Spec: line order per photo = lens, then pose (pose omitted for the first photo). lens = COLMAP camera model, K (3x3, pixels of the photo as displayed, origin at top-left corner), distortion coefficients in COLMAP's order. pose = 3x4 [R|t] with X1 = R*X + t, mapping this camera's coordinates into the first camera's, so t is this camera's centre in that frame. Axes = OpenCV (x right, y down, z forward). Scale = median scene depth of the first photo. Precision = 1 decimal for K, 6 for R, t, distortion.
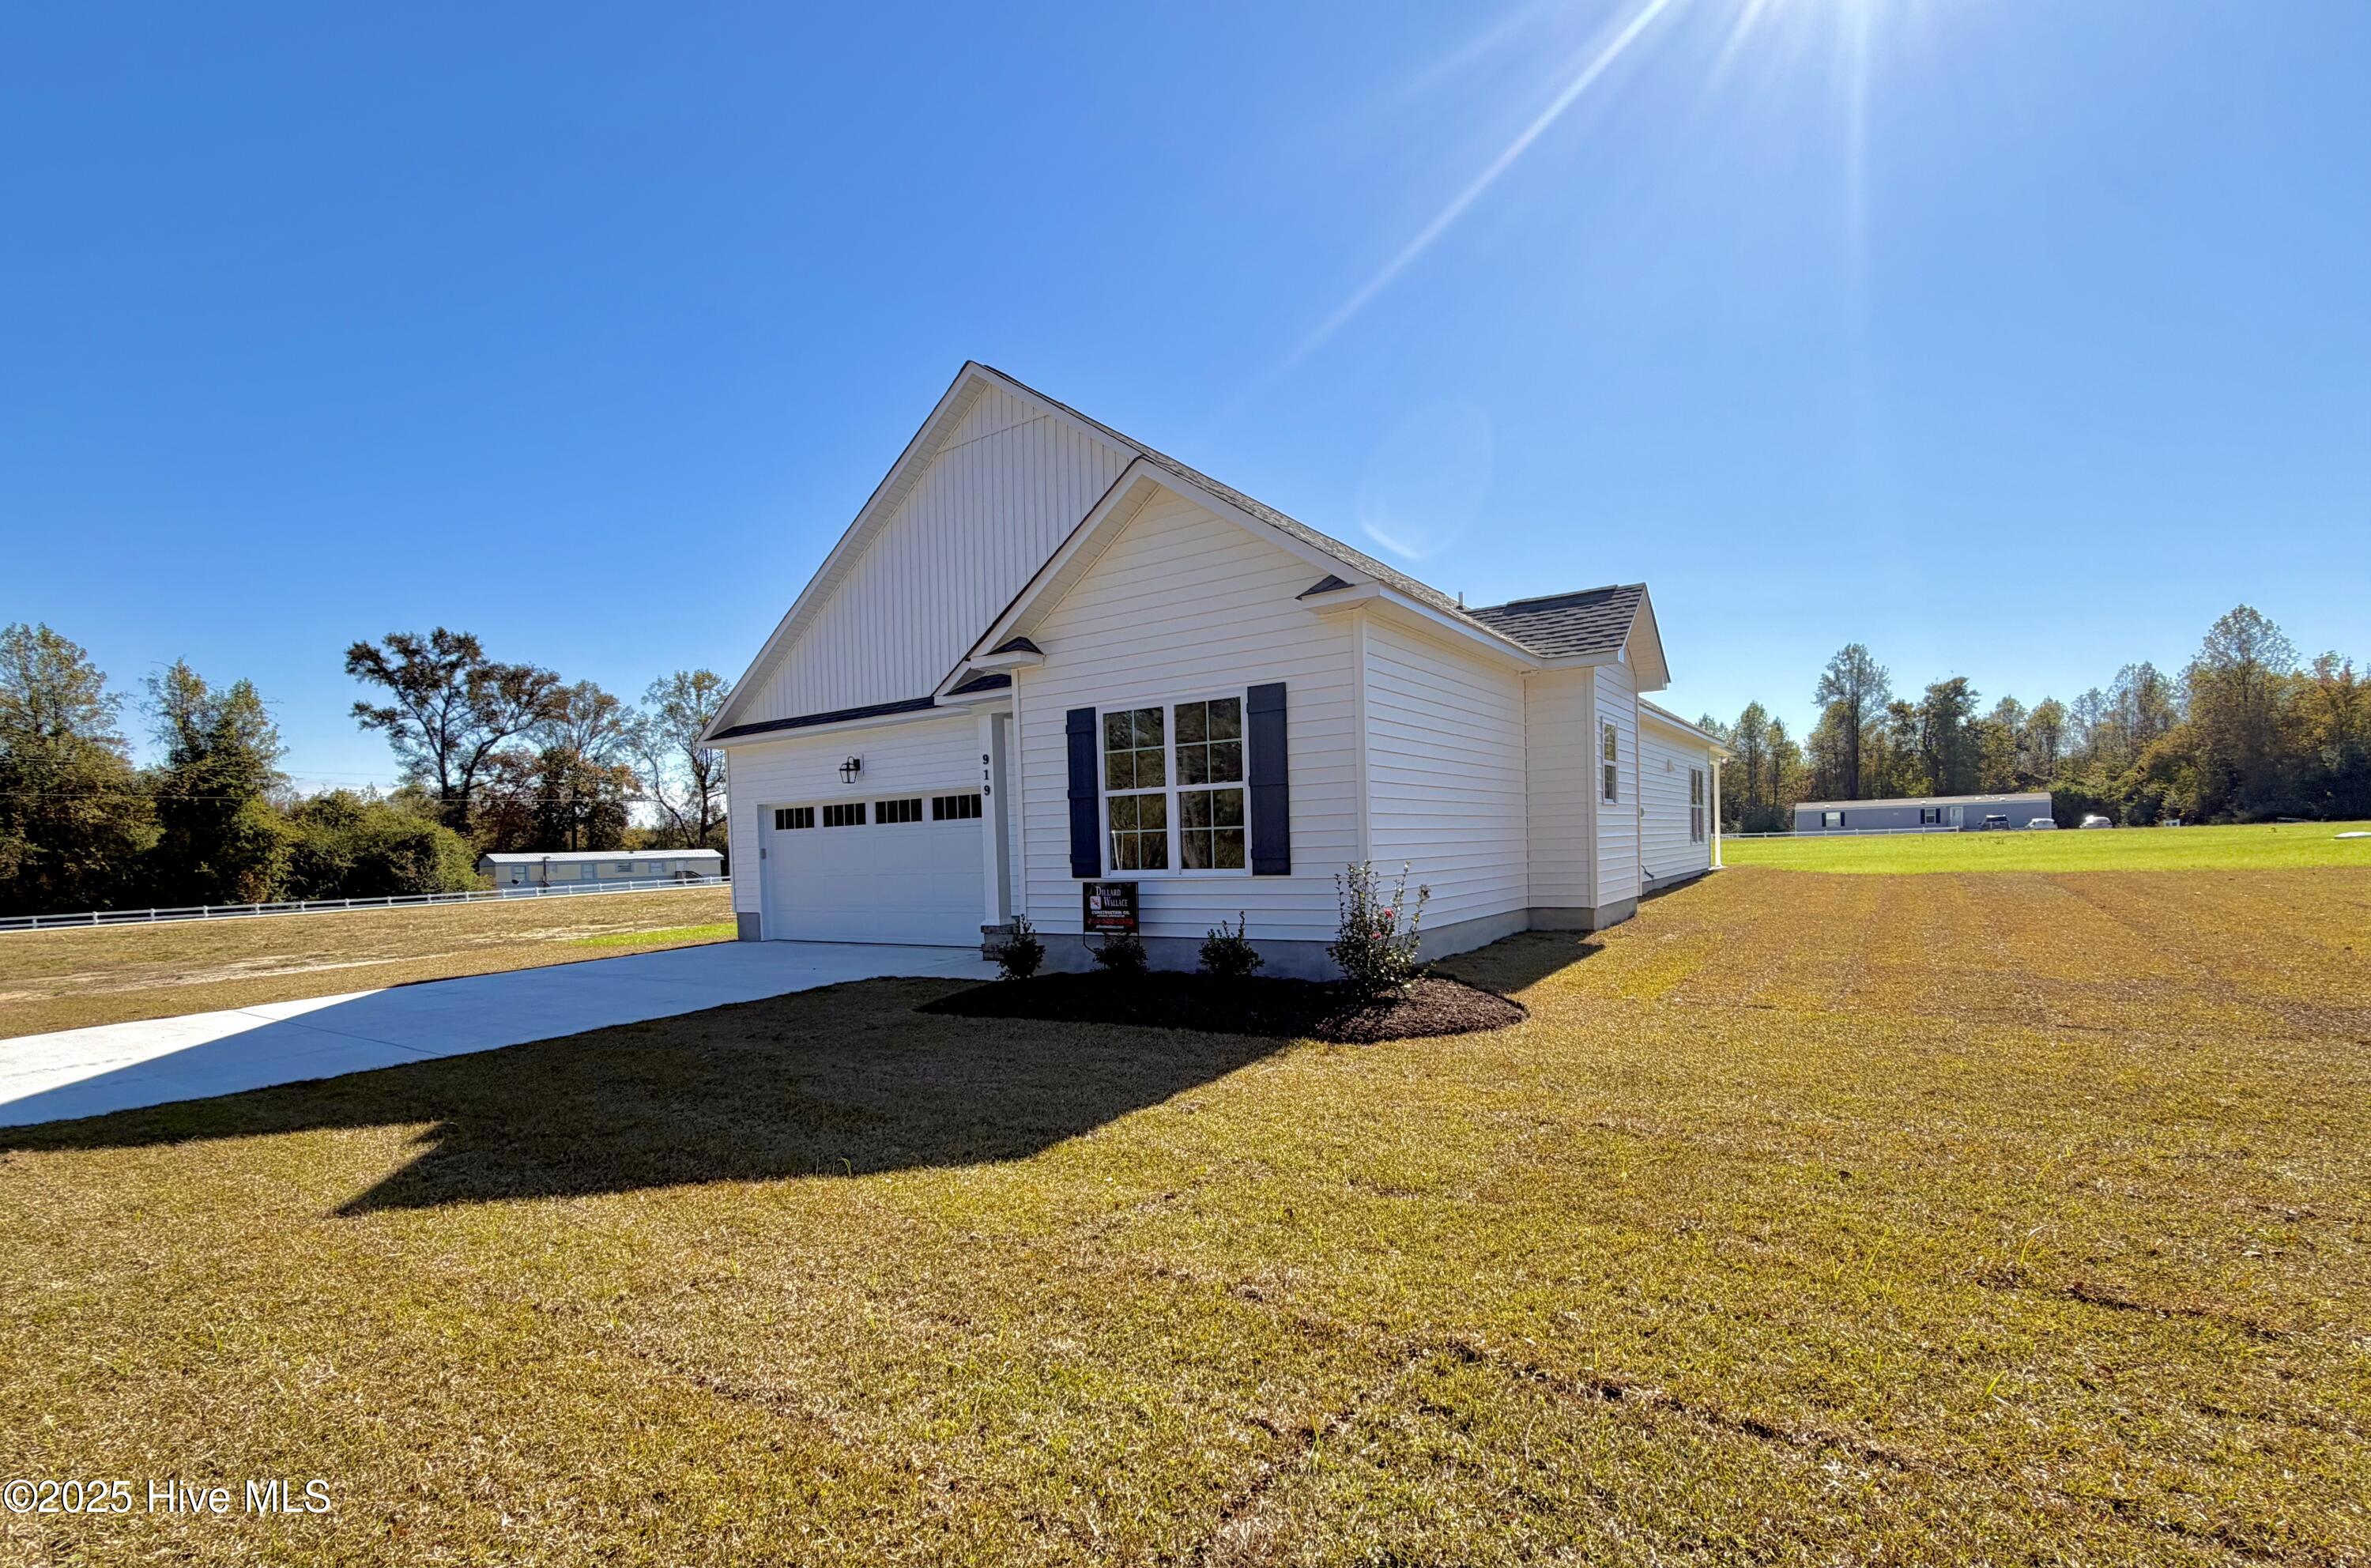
lens RADIAL K [[1084.9, 0, 1190.3], [0, 1084.9, 890.1], [0, 0, 1]] dist [0.002035, -0.000430]
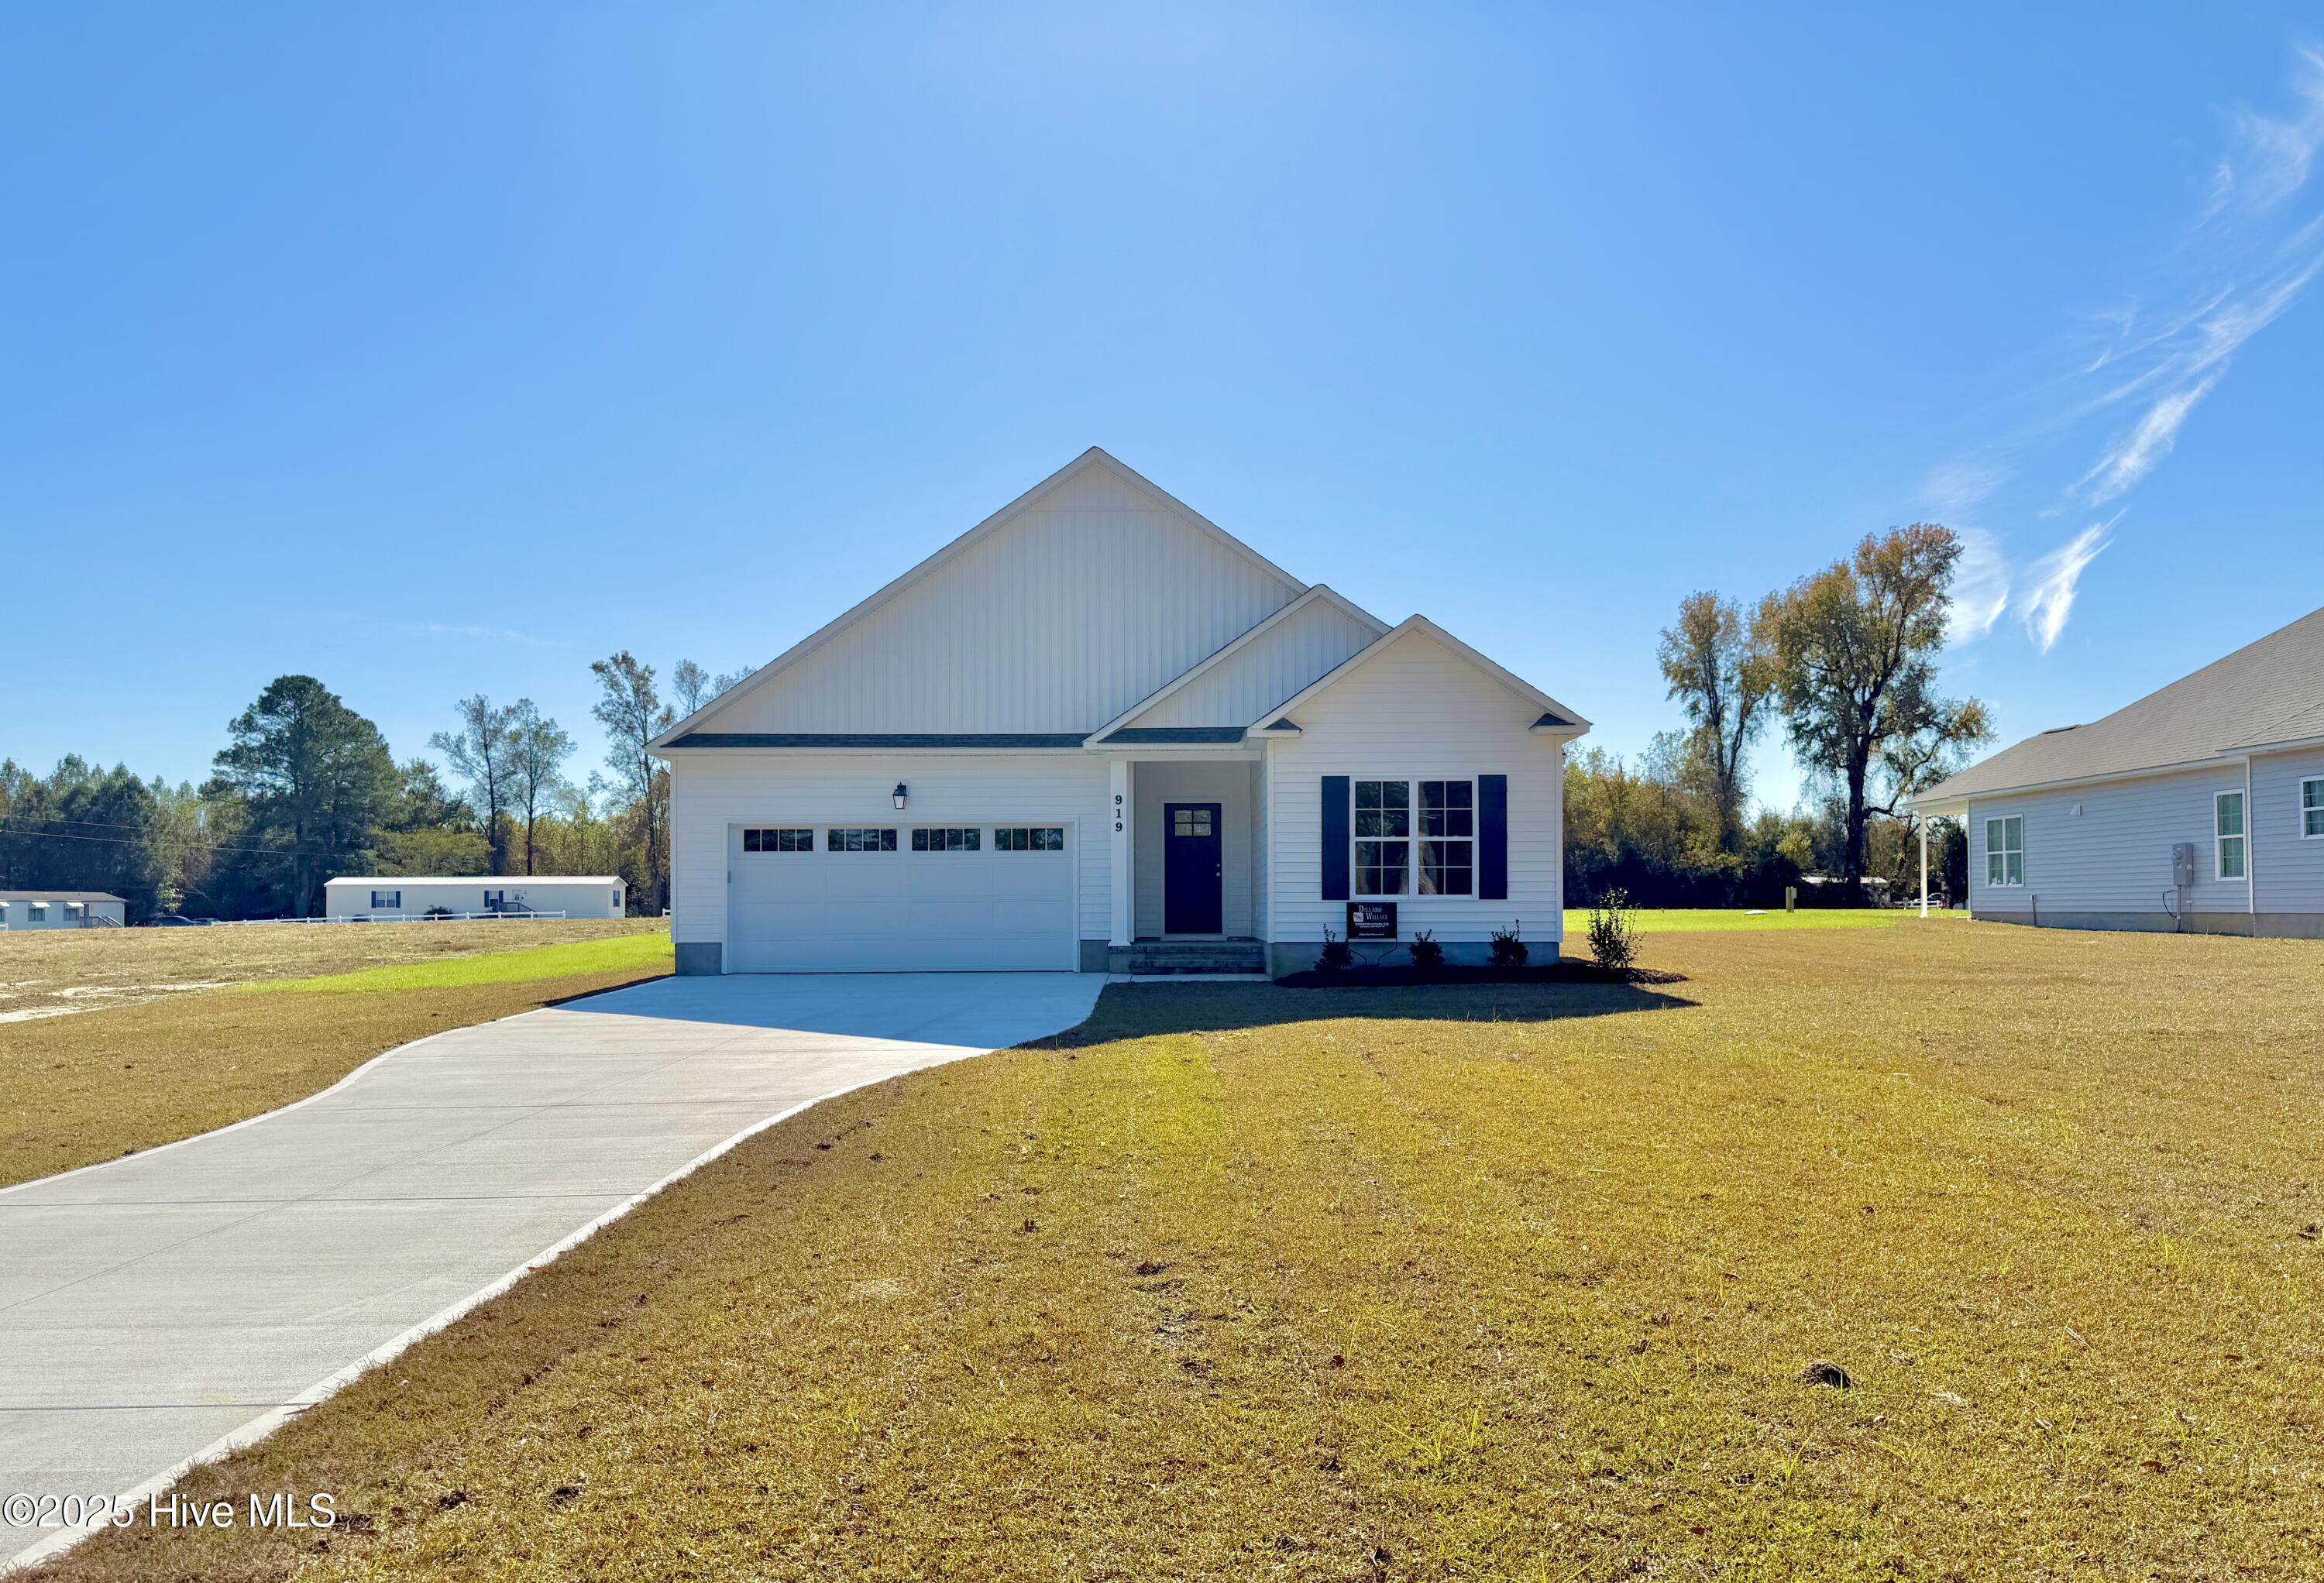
lens RADIAL K [[1732.6, 0, 1166.9], [0, 1732.6, 863.4], [0, 0, 1]] dist [0.072529, -0.000939]
pose [[0.826031, 0.044331, 0.561879, -0.236403], [-0.000427, 0.996951, -0.078029, 0.017828], [-0.563625, 0.064214, 0.823531, -0.106013]]
